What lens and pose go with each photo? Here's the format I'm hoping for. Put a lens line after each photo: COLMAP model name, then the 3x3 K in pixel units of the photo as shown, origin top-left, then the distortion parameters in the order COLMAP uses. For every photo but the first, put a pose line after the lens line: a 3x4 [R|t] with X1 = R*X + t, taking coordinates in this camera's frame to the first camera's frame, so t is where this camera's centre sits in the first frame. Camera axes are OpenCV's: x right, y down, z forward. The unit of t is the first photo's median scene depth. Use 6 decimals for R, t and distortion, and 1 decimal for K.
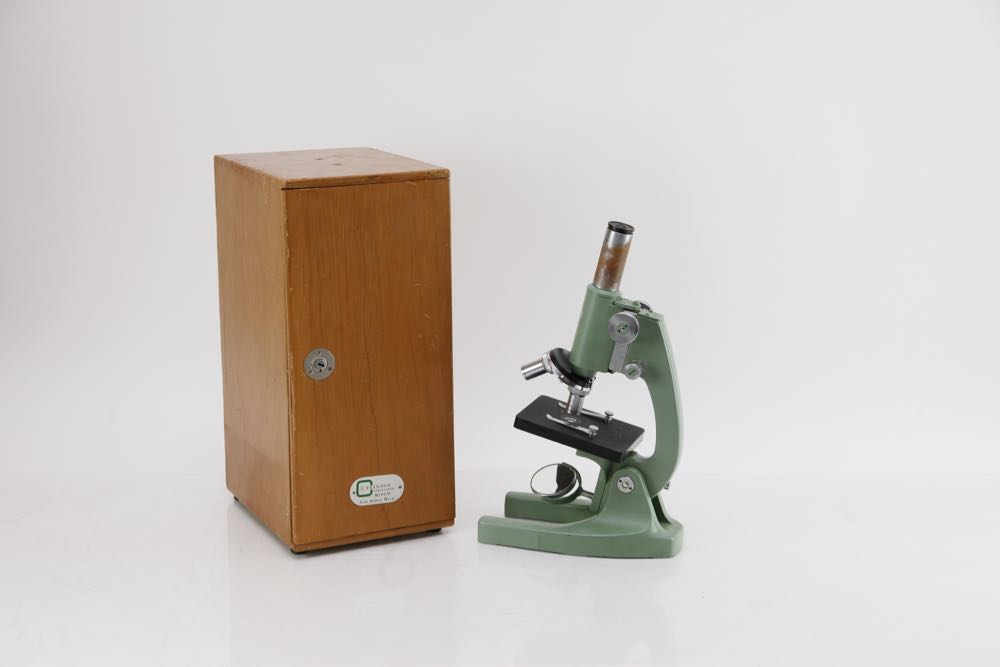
lens RADIAL K [[1865.0, 0, 500.0], [0, 1865.0, 333.5], [0, 0, 1]] dist [0.010985, 0.012940]
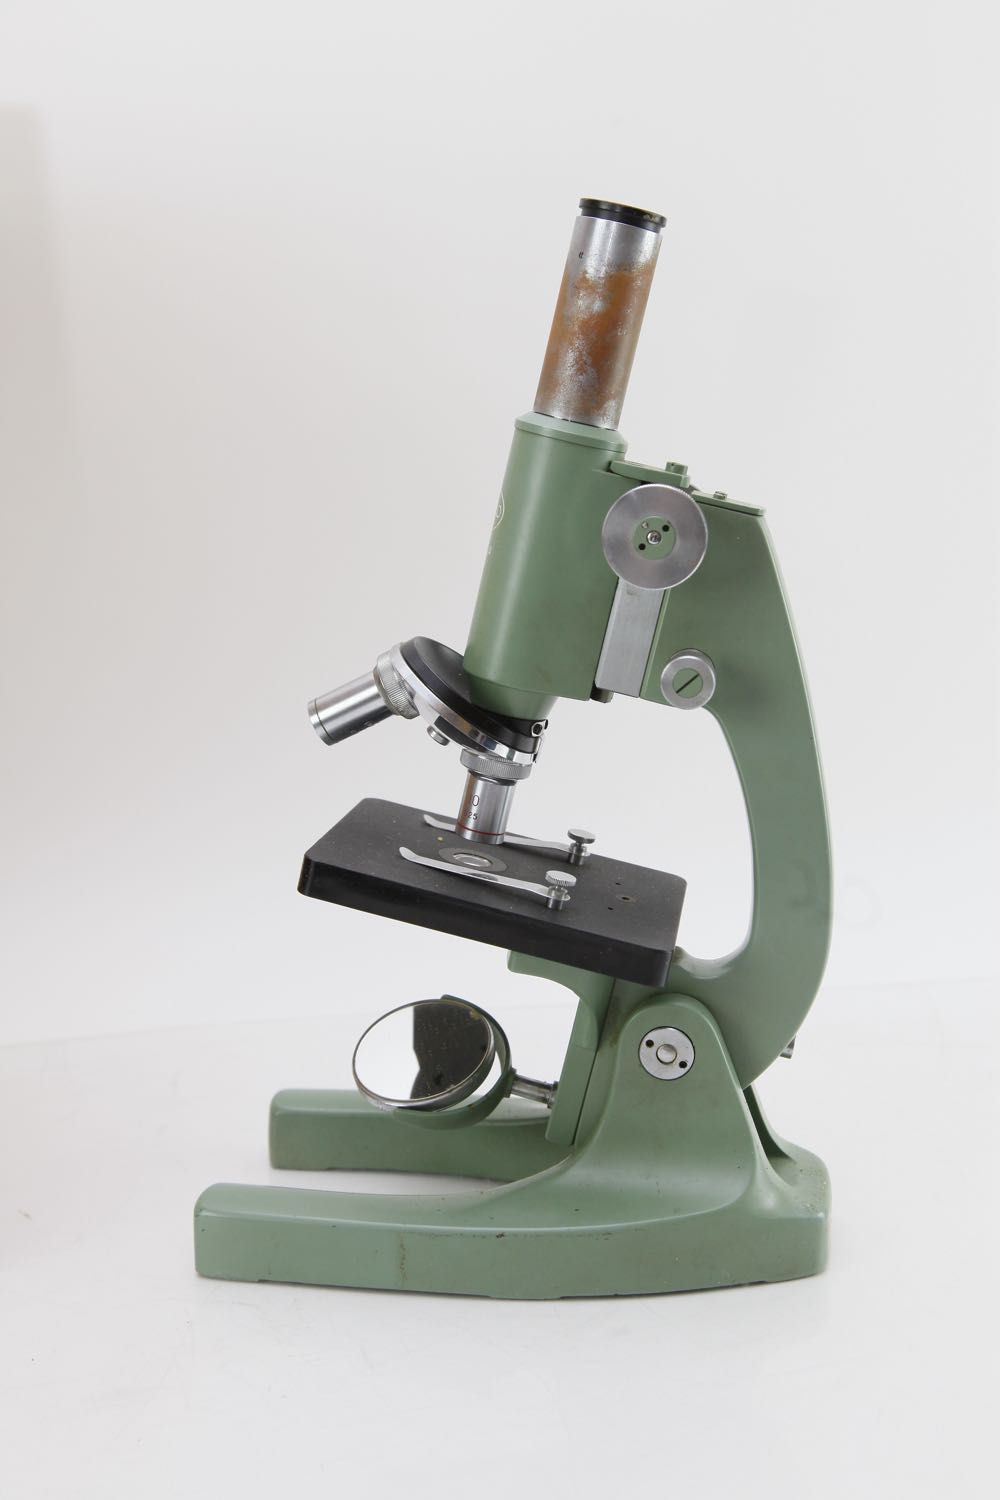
lens RADIAL K [[1746.1, 0, 500.0], [0, 1746.1, 750.0], [0, 0, 1]] dist [0.007220, 0.000393]
pose [[0.983685, -0.047333, 0.173563, -0.008710], [0.057546, 0.996866, -0.054287, 0.044454], [-0.170449, 0.063390, 0.983325, 0.713023]]
